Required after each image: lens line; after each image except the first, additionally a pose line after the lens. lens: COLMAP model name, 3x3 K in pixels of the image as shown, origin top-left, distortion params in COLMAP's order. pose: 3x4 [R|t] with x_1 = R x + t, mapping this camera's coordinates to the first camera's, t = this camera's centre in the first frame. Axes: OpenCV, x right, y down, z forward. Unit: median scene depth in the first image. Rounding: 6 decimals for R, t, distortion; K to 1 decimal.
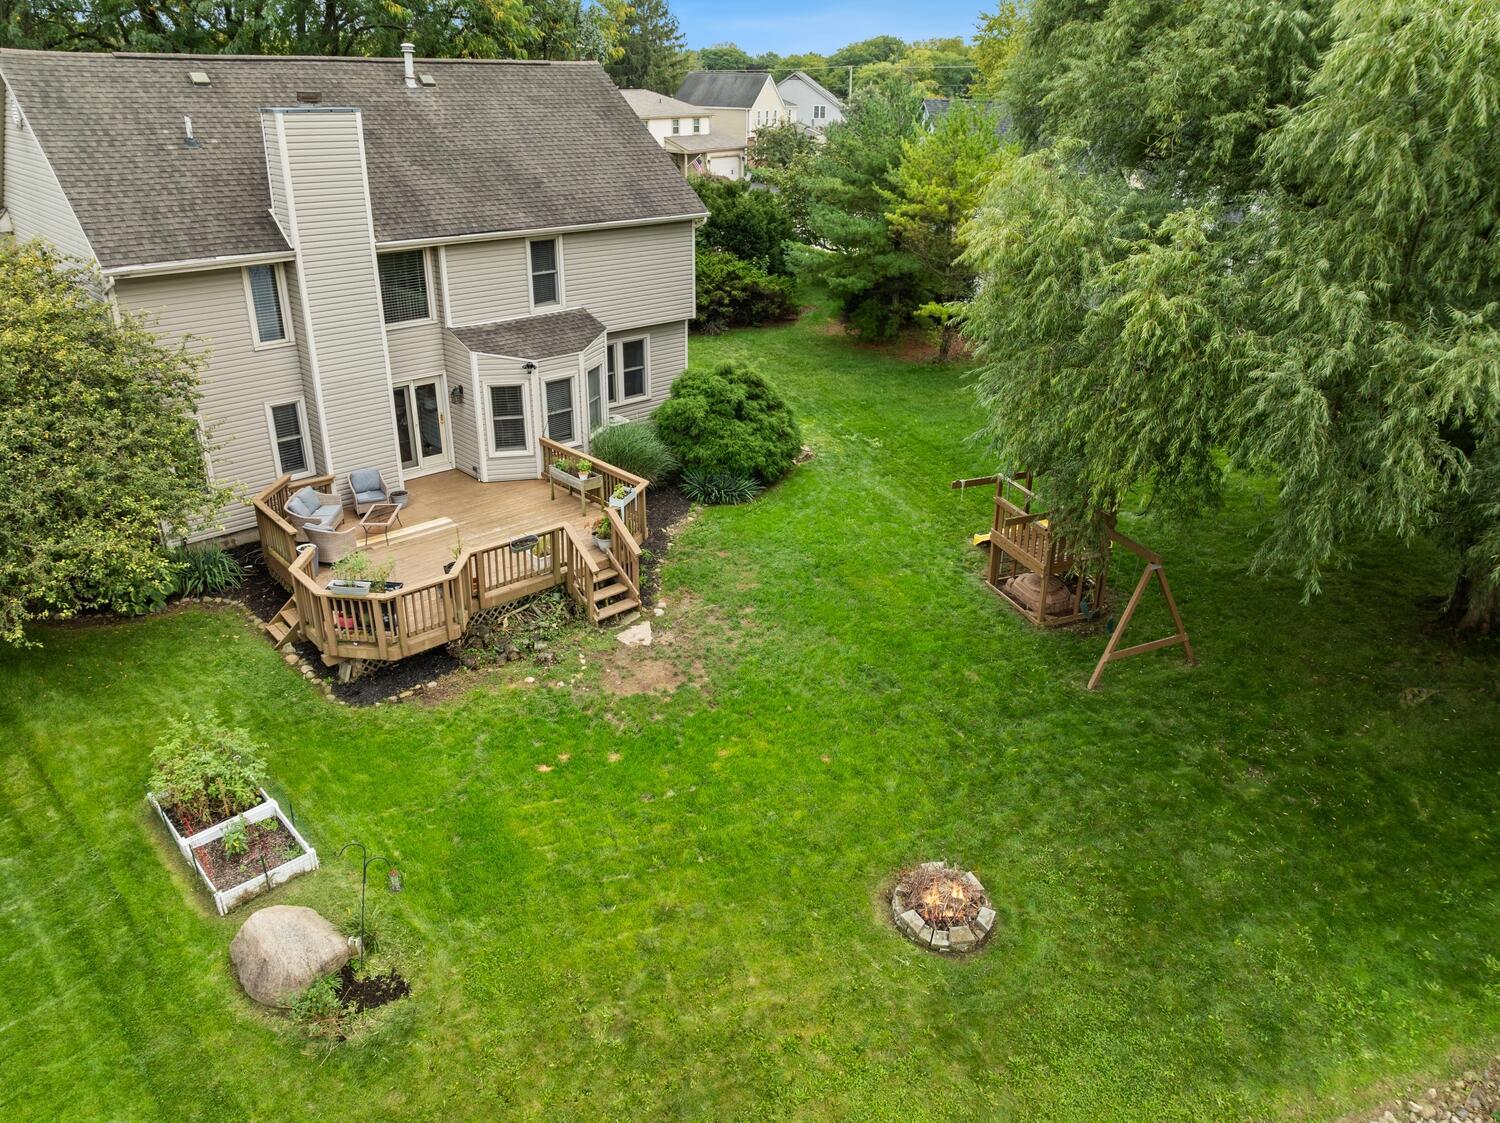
lens RADIAL K [[1020.1, 0, 754.1], [0, 1020.1, 547.6], [0, 0, 1]] dist [-0.035565, 0.003470]
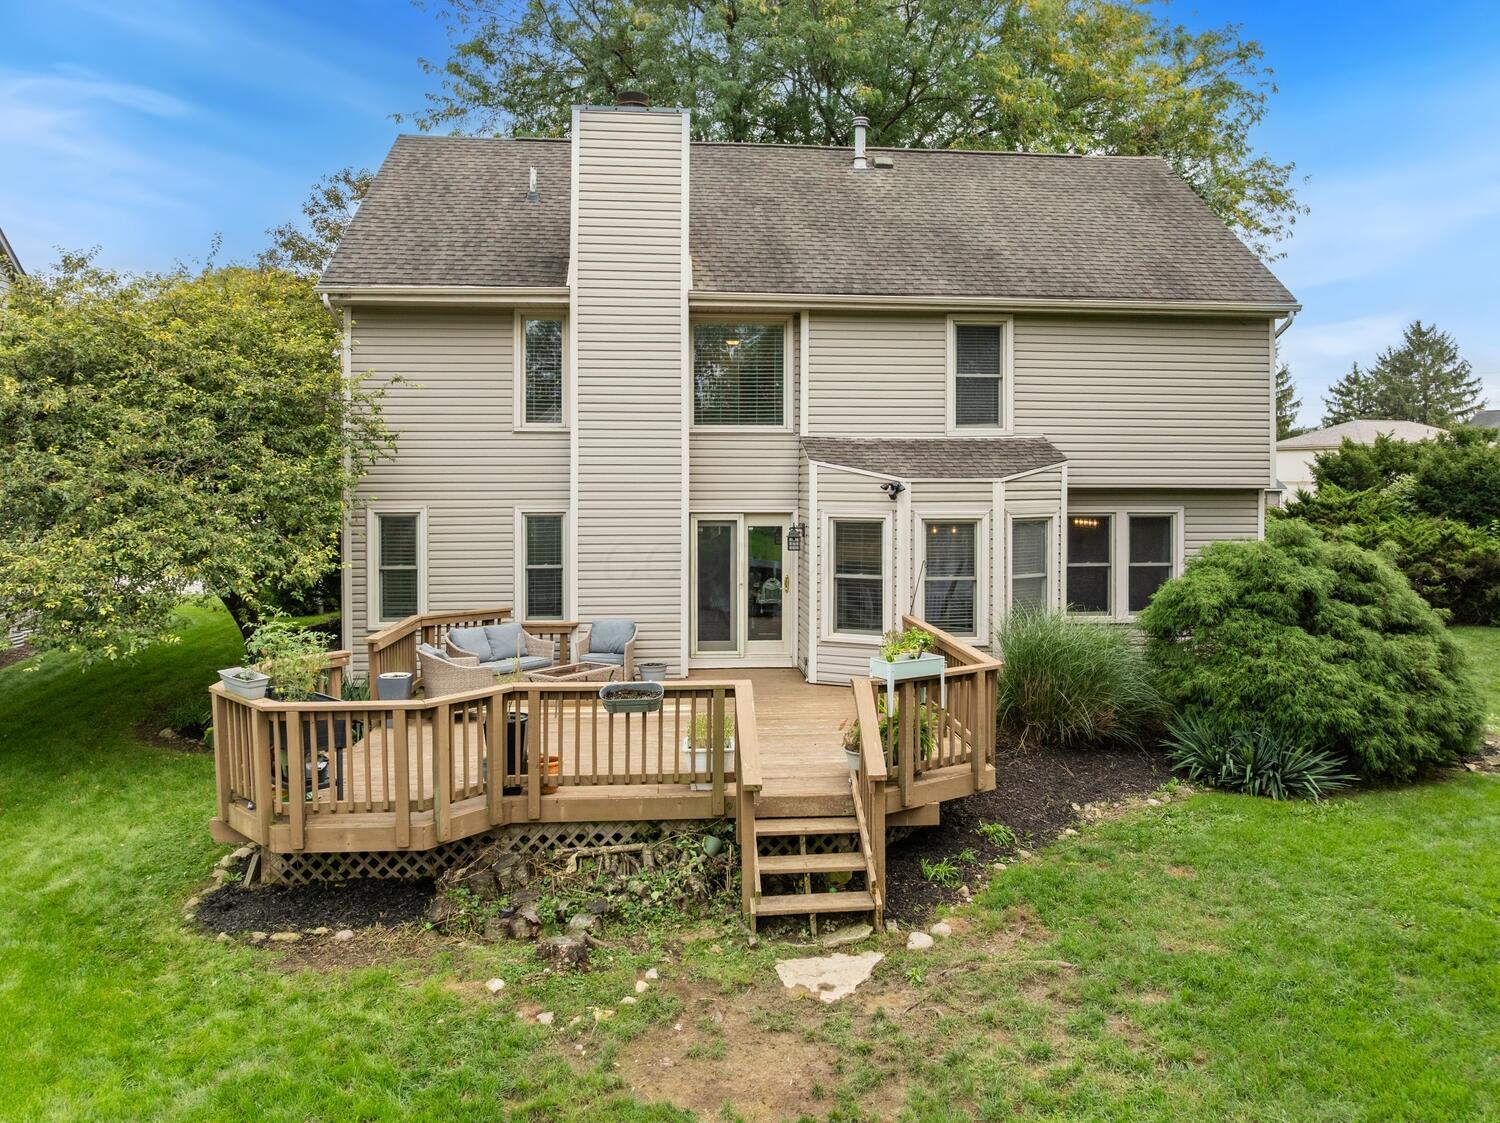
lens RADIAL K [[1084.1, 0, 786.6], [0, 1084.1, 501.1], [0, 0, 1]] dist [-0.035293, 0.011872]
pose [[0.791102, -0.011769, -0.611571, 0.122320], [-0.237696, 0.915324, -0.325088, 0.051792], [0.563612, 0.402545, 0.721317, 0.552302]]
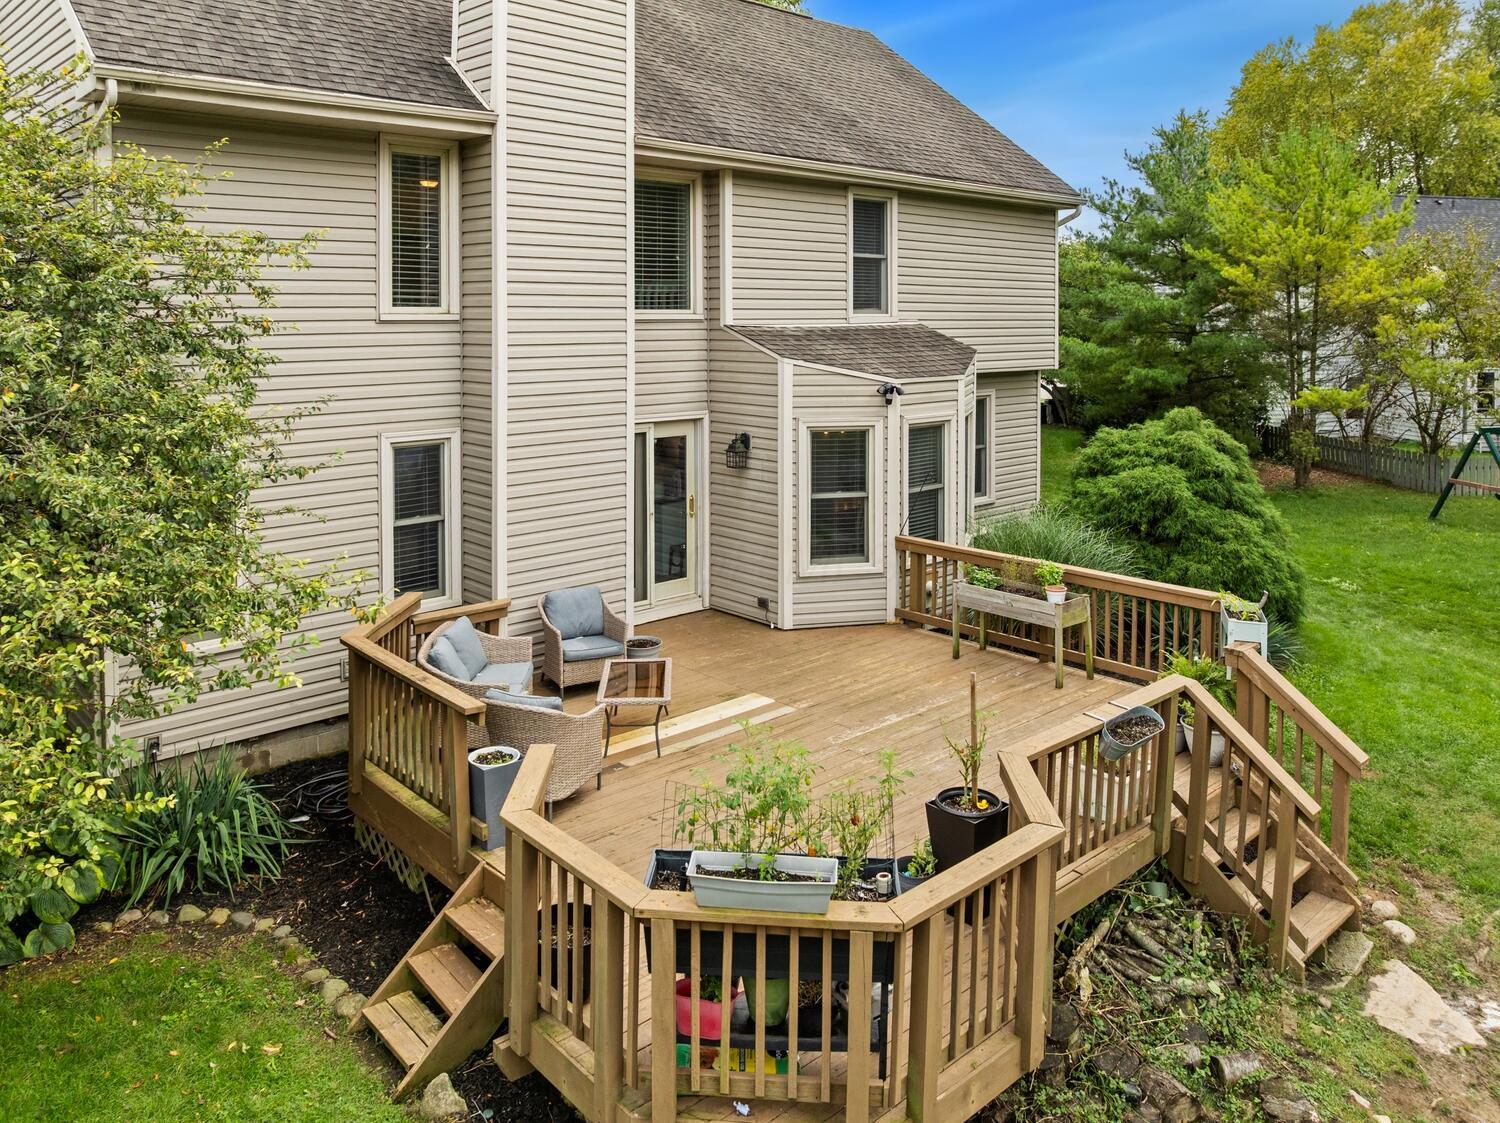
lens RADIAL K [[1099.5, 0, 756.0], [0, 1099.5, 351.8], [0, 0, 1]] dist [-0.011545, -0.011030]
pose [[0.999718, -0.020156, -0.012539, -0.300875], [0.013797, 0.923212, -0.384043, 0.016346], [0.019317, 0.383761, 0.923230, 0.516091]]
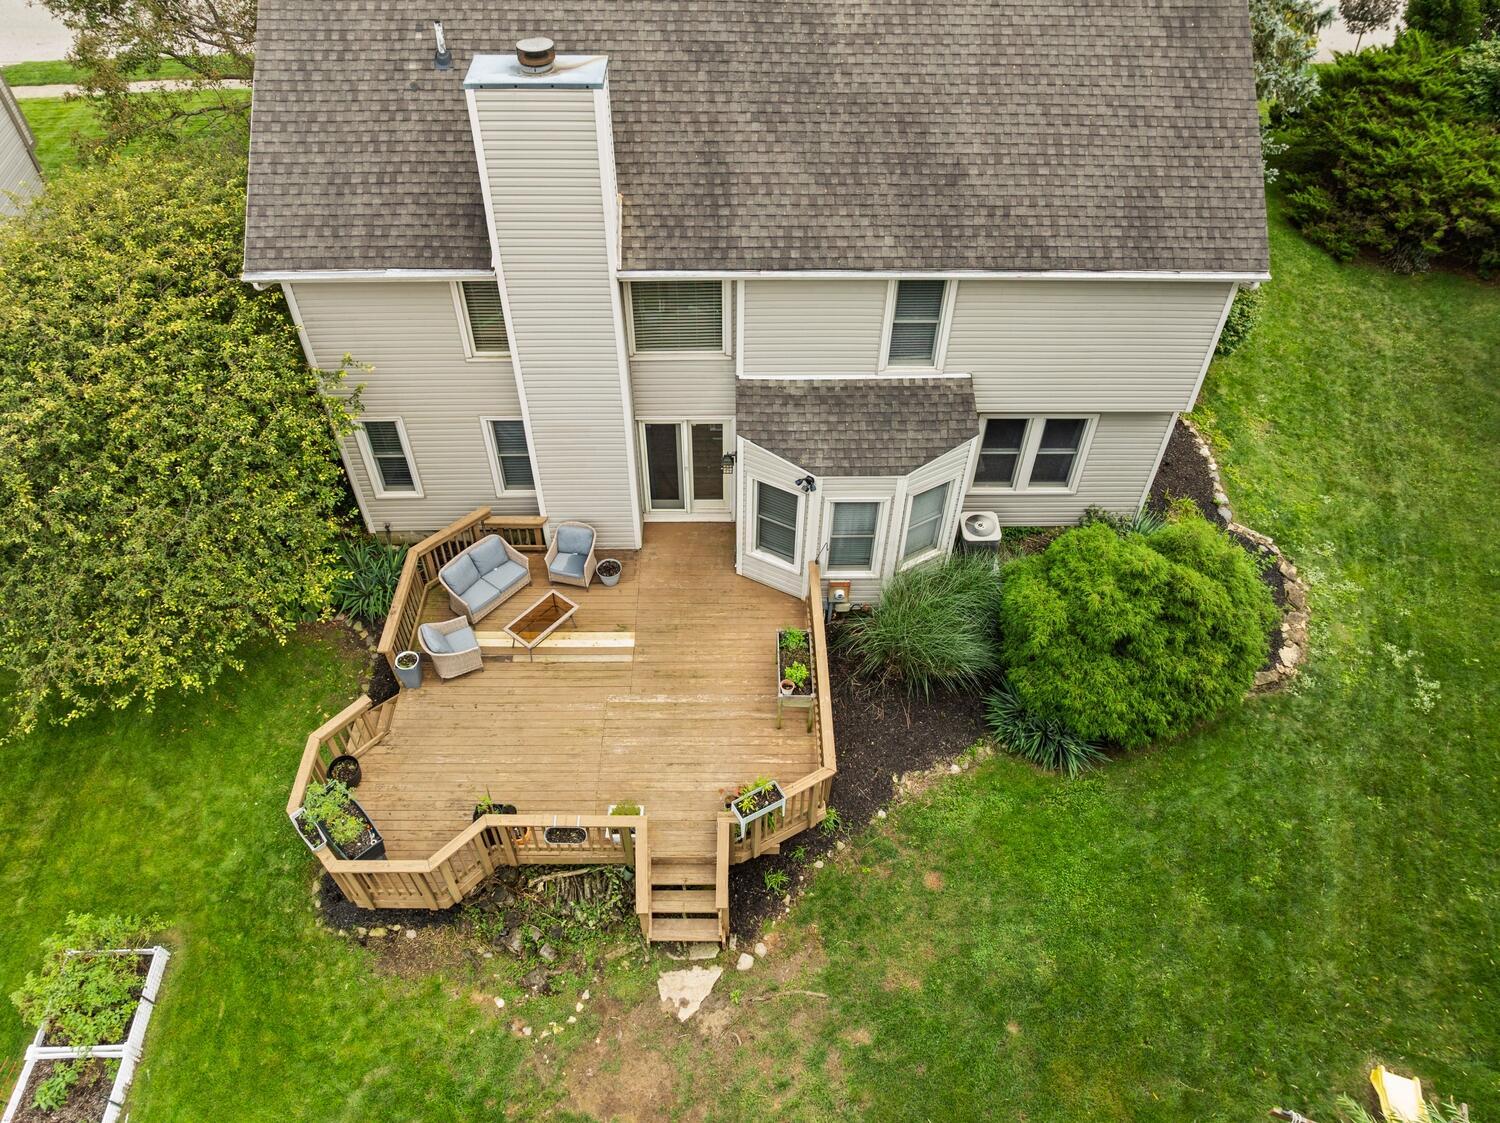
lens RADIAL K [[1055.6, 0, 782.4], [0, 1055.6, 550.0], [0, 0, 1]] dist [-0.030993, -0.000667]
pose [[0.747152, 0.481729, -0.457932, 0.111072], [-0.290269, 0.856297, 0.427199, -0.461202], [0.597920, -0.186259, 0.779615, 0.477707]]
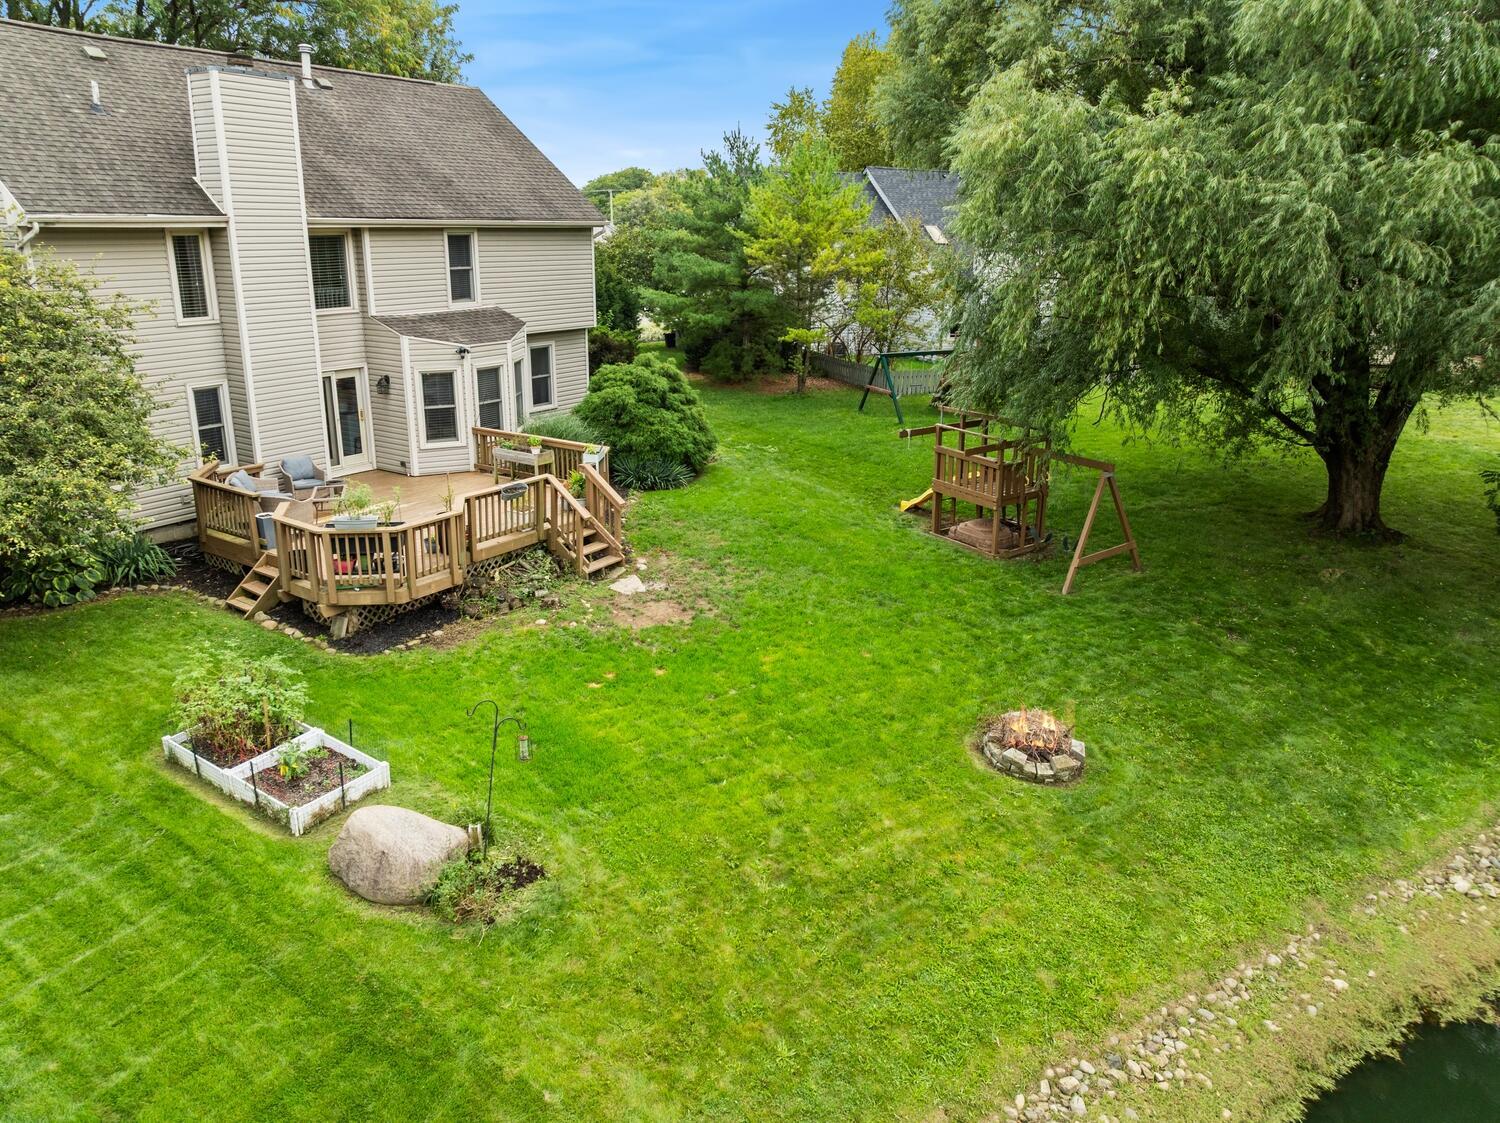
lens RADIAL K [[1025.6, 0, 743.3], [0, 1025.6, 545.6], [0, 0, 1]] dist [-0.042603, 0.021523]
pose [[0.974433, -0.075027, 0.211781, -0.193090], [0.100458, 0.988619, -0.111986, 0.153313], [-0.200969, 0.130398, 0.970880, 0.021616]]
